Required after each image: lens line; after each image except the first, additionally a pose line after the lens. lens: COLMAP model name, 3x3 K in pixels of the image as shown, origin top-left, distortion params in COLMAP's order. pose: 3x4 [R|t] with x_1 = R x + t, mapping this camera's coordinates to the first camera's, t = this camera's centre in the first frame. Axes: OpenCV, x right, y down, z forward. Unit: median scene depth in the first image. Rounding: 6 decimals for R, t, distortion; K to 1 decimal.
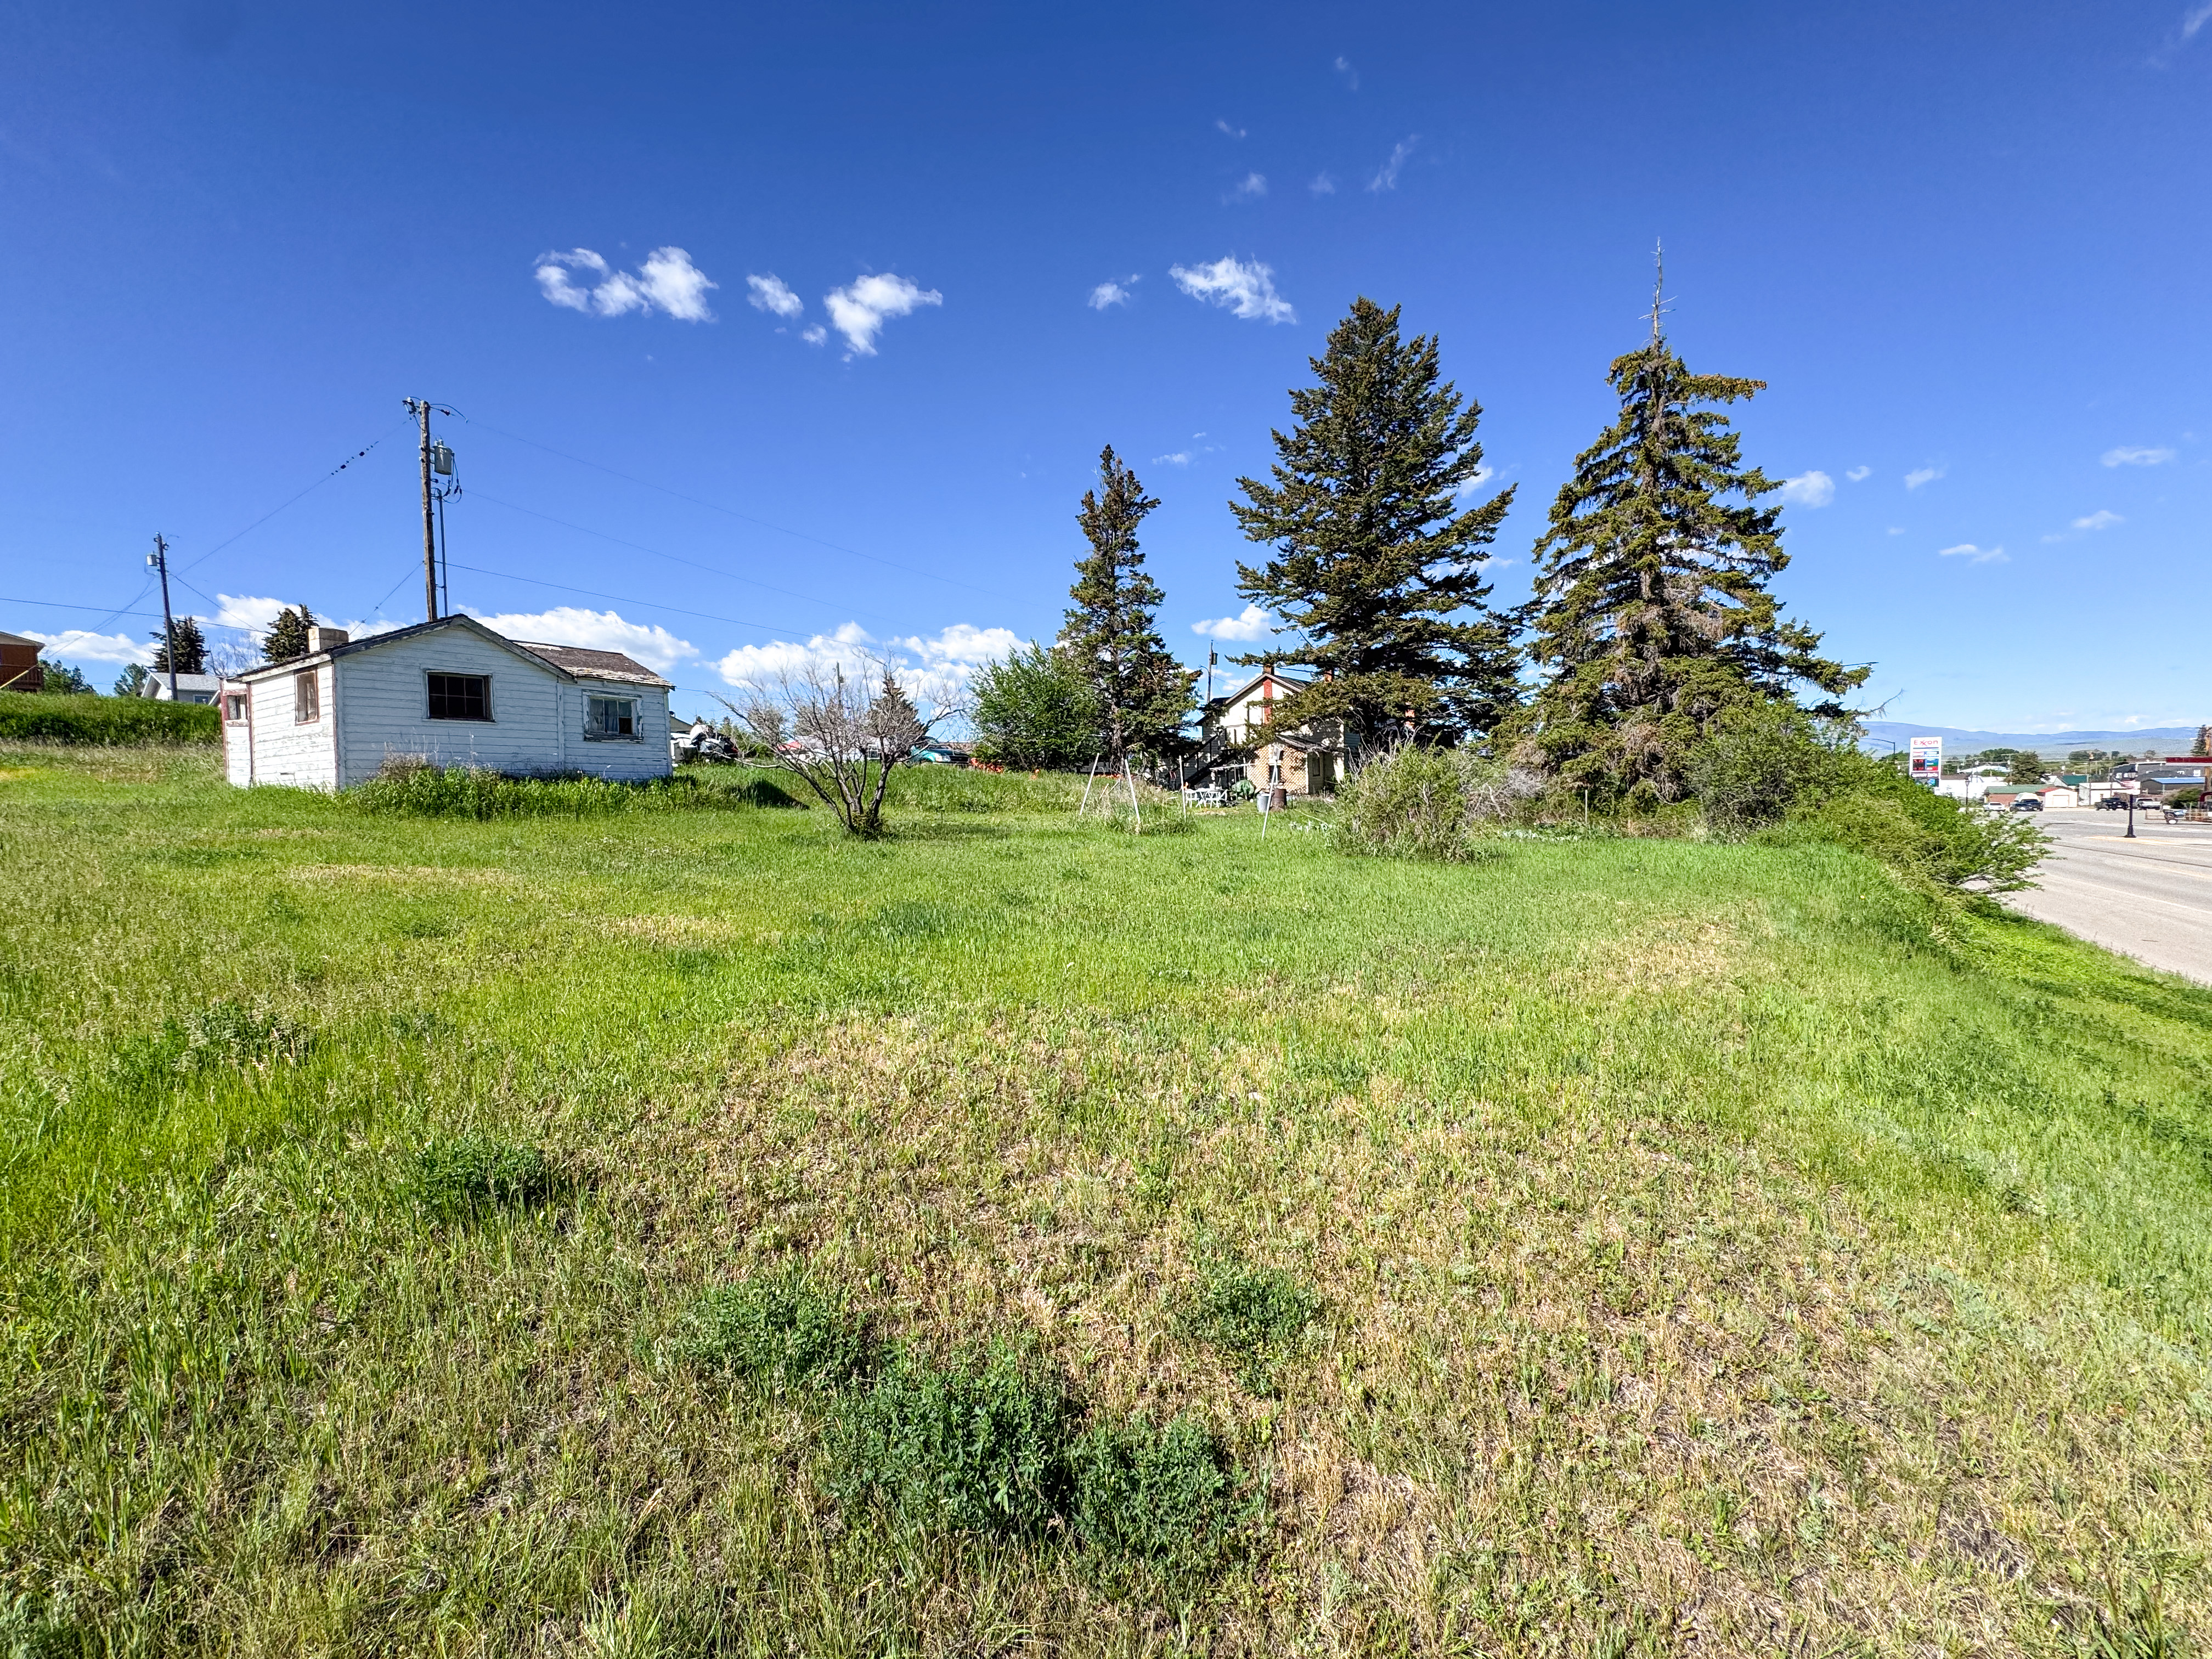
lens RADIAL K [[886.6, 0, 1105.9], [0, 886.6, 836.8], [0, 0, 1]] dist [-0.010031, 0.001699]
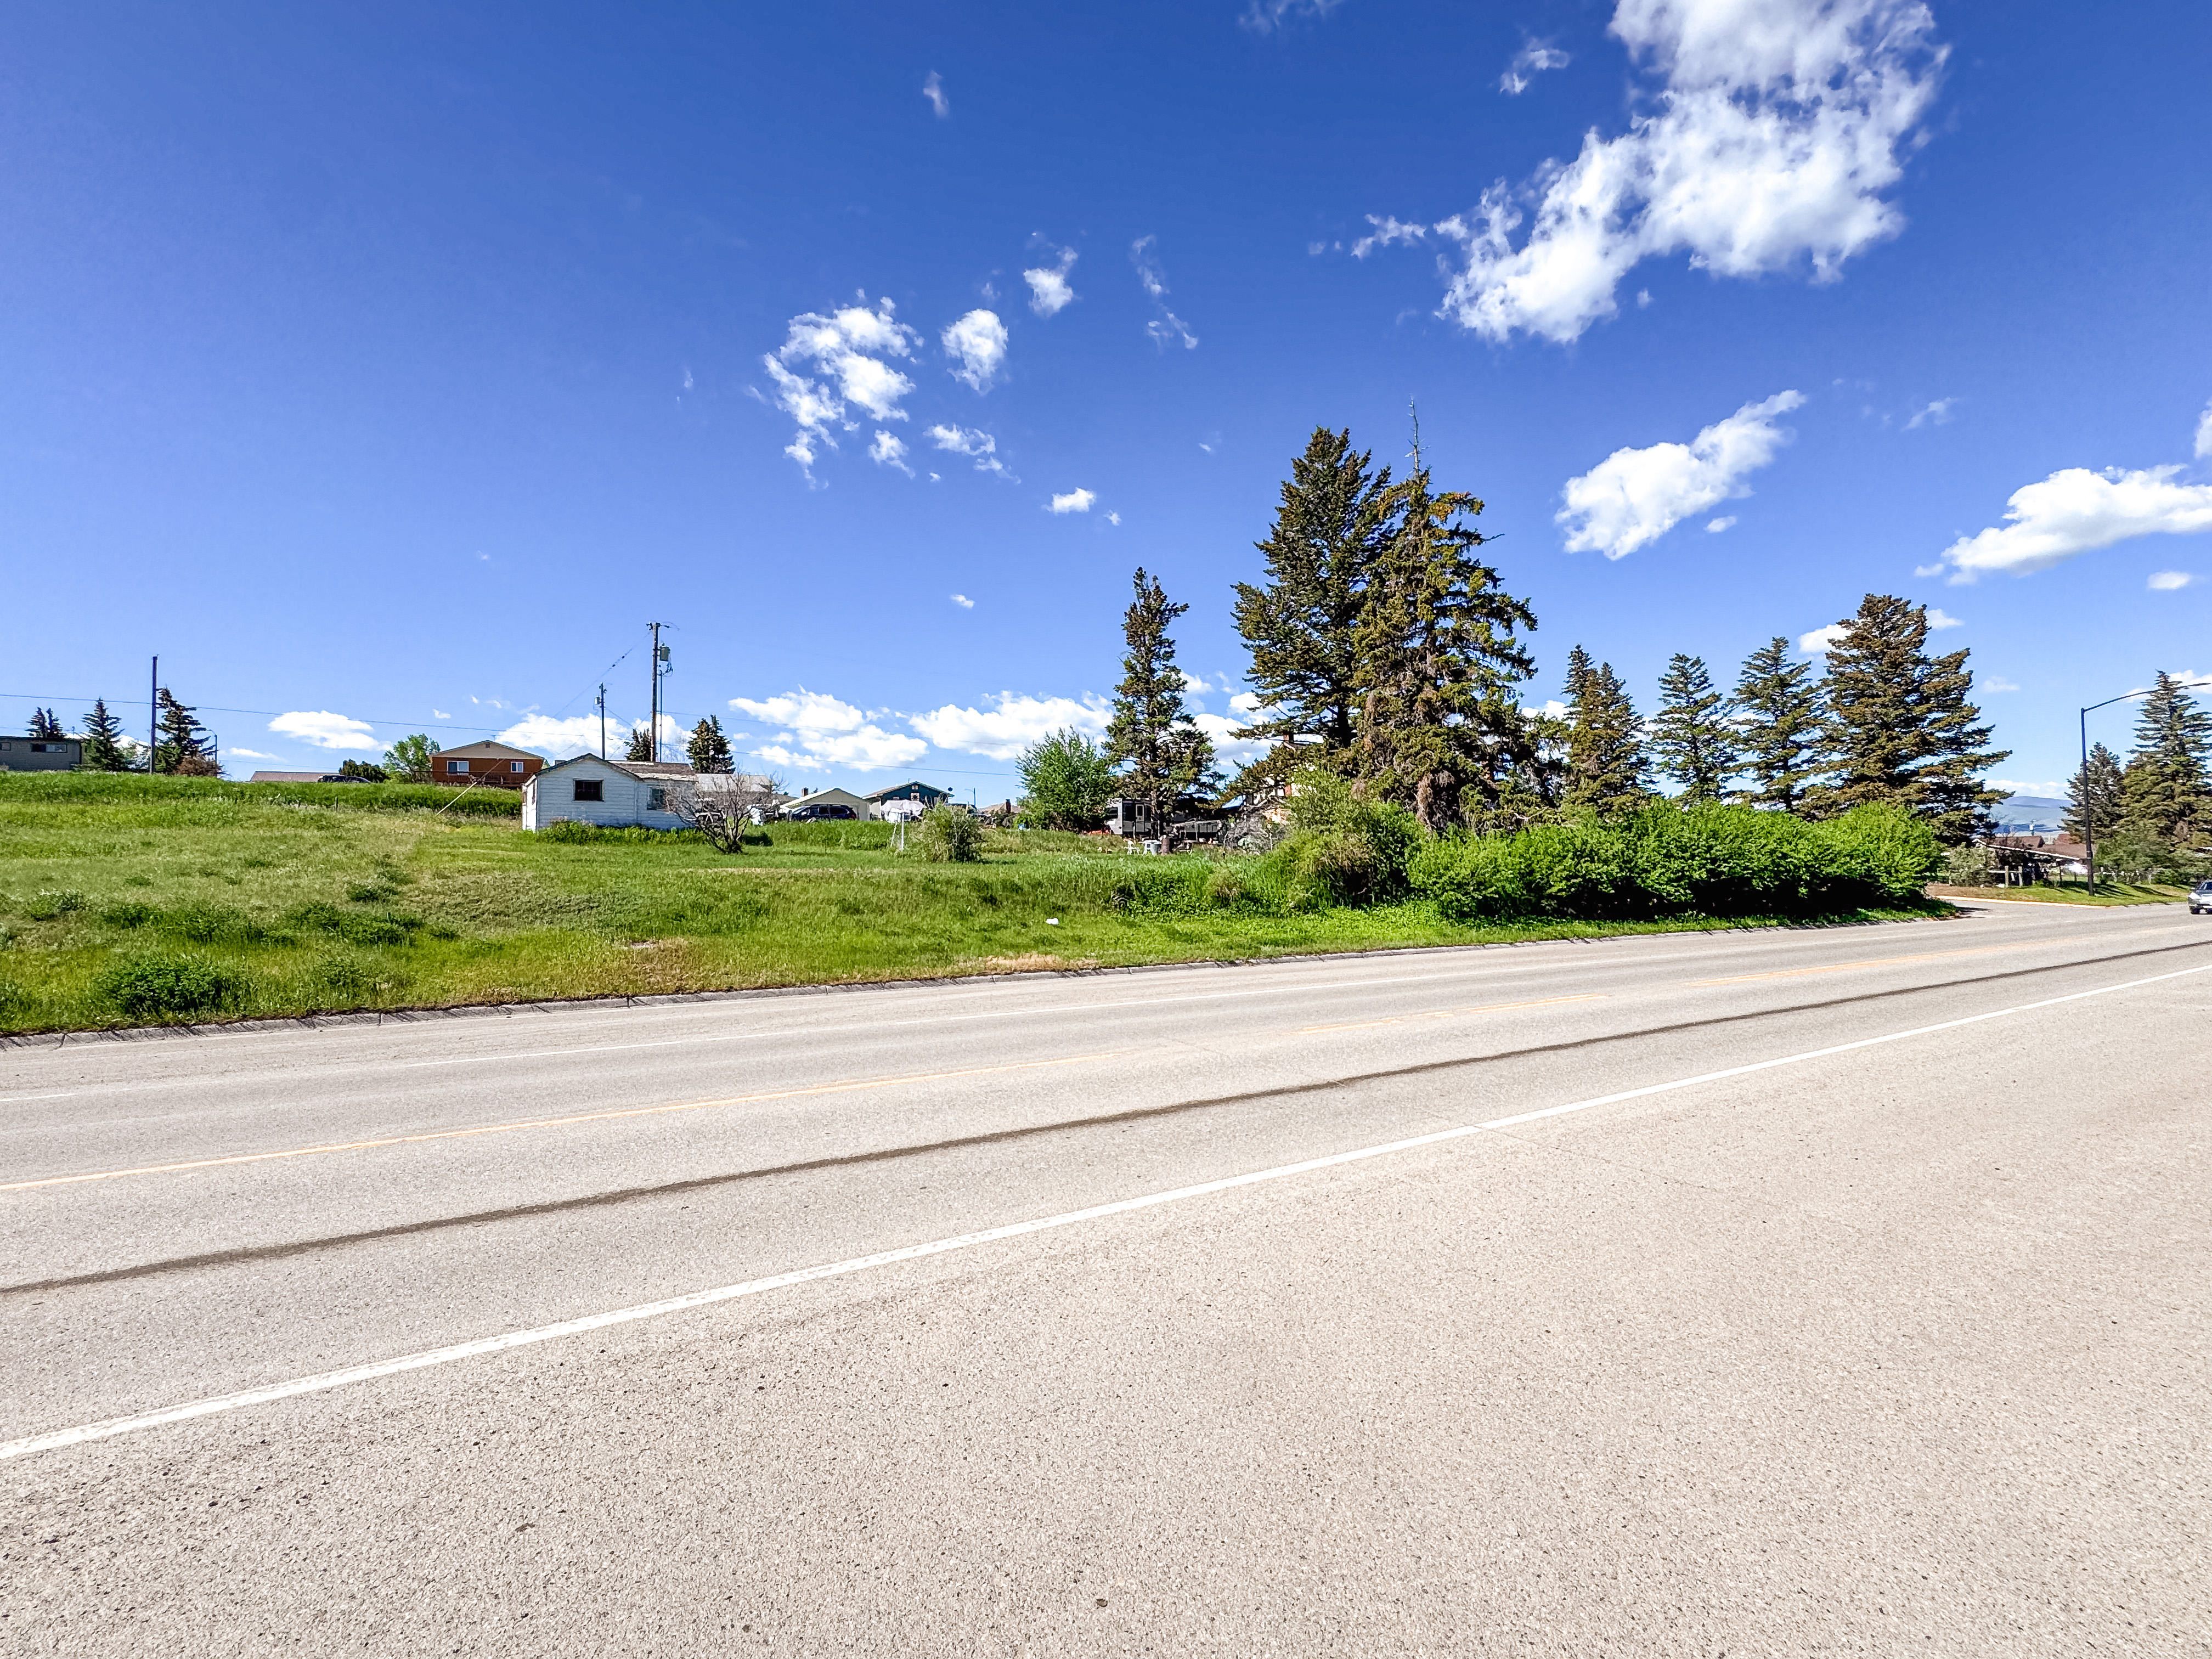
lens RADIAL K [[986.4, 0, 1098.7], [0, 986.4, 839.1], [0, 0, 1]] dist [-0.005197, 0.001000]
pose [[0.918405, -0.007778, -0.395565, 0.811618], [-0.023222, 0.997023, -0.073520, 0.065302], [0.394959, 0.076707, 0.915491, -0.425144]]
